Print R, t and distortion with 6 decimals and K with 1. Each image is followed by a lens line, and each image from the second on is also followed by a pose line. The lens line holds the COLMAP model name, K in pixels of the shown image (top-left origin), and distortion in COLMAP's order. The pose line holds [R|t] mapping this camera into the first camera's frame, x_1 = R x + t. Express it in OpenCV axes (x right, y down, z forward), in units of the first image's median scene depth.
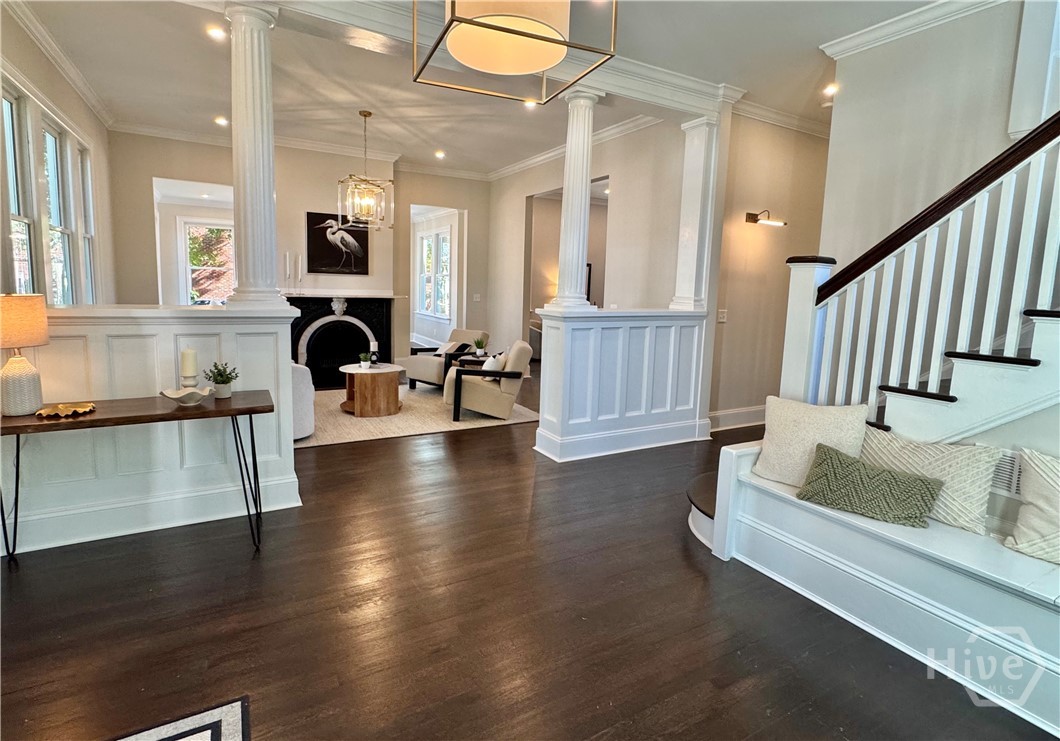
lens RADIAL K [[530.0, 0, 529.8], [0, 530.0, 345.7], [0, 0, 1]] dist [-0.000096, 0.000017]
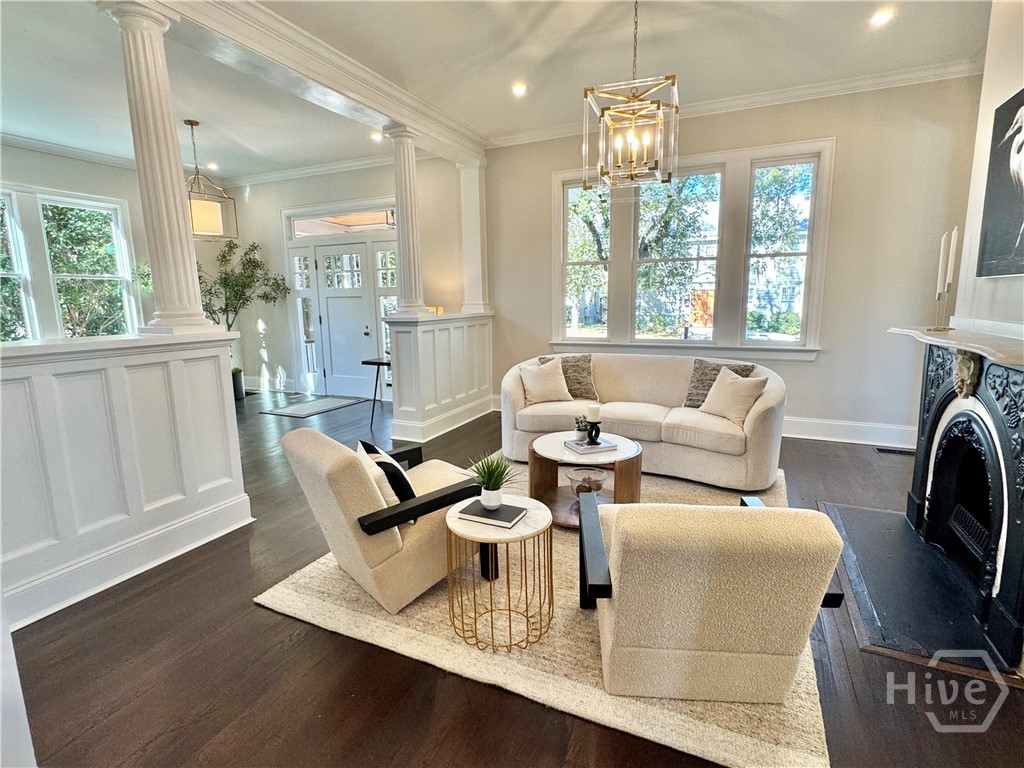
lens RADIAL K [[508.9, 0, 512.0], [0, 508.9, 384.0], [0, 0, 1]] dist [-0.000645, 0.000186]
pose [[-0.808980, 0.078900, -0.582517, 0.071743], [-0.080959, 0.966554, 0.243350, -0.123688], [0.582235, 0.244025, -0.775535, 1.097375]]
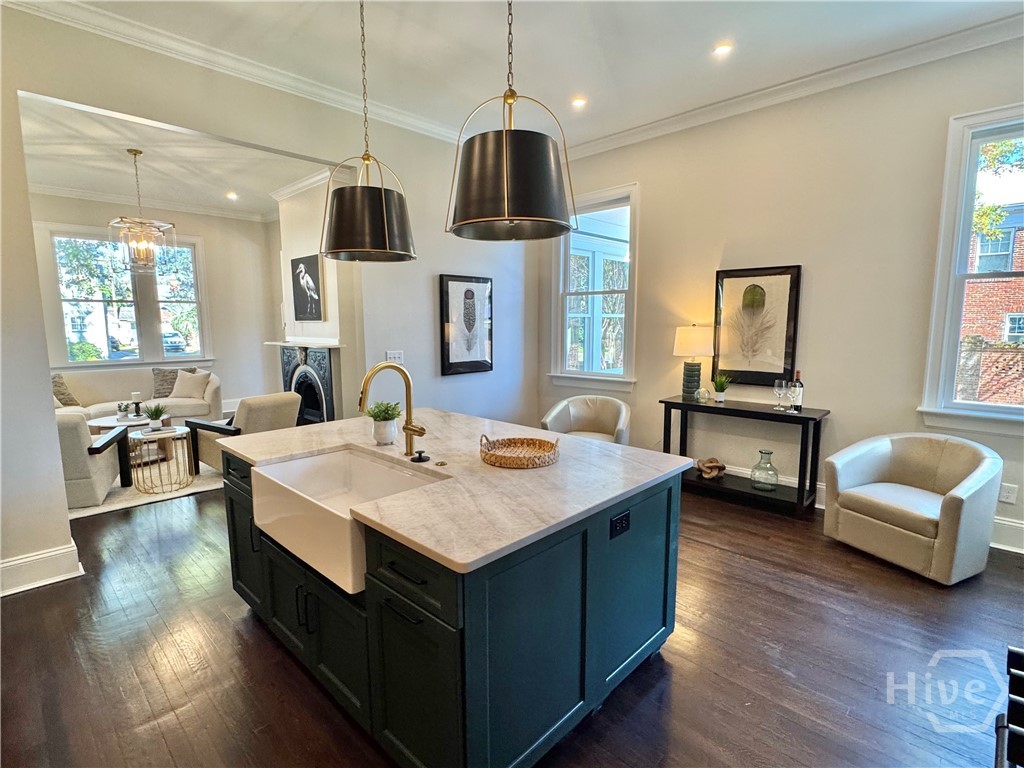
lens RADIAL K [[508.9, 0, 512.0], [0, 508.9, 384.0], [0, 0, 1]] dist [-0.000645, 0.000186]
pose [[0.287001, 0.087601, -0.953916, 0.617119], [-0.098966, 0.993193, 0.061433, -0.117090], [0.952804, 0.076774, 0.293717, 1.105391]]
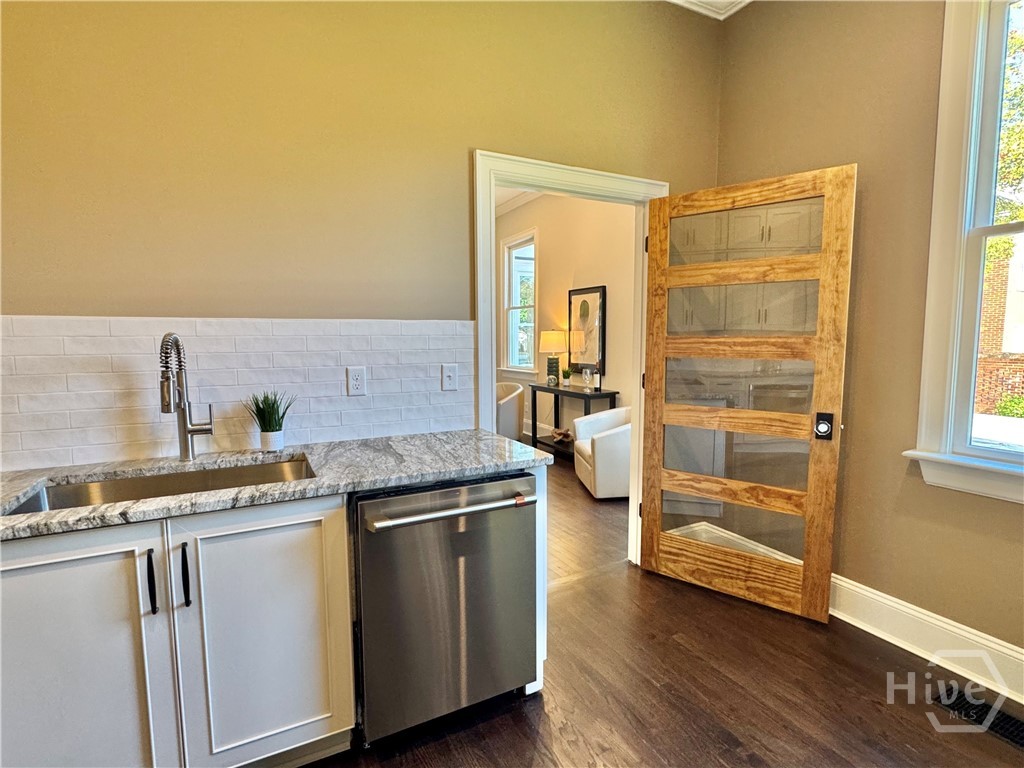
lens RADIAL K [[508.9, 0, 512.0], [0, 508.9, 384.0], [0, 0, 1]] dist [-0.000645, 0.000186]
pose [[-0.040215, 0.062336, -0.997245, 0.929752], [-0.116430, 0.990961, 0.066638, -0.131199], [0.992384, 0.118789, -0.032594, 1.451859]]
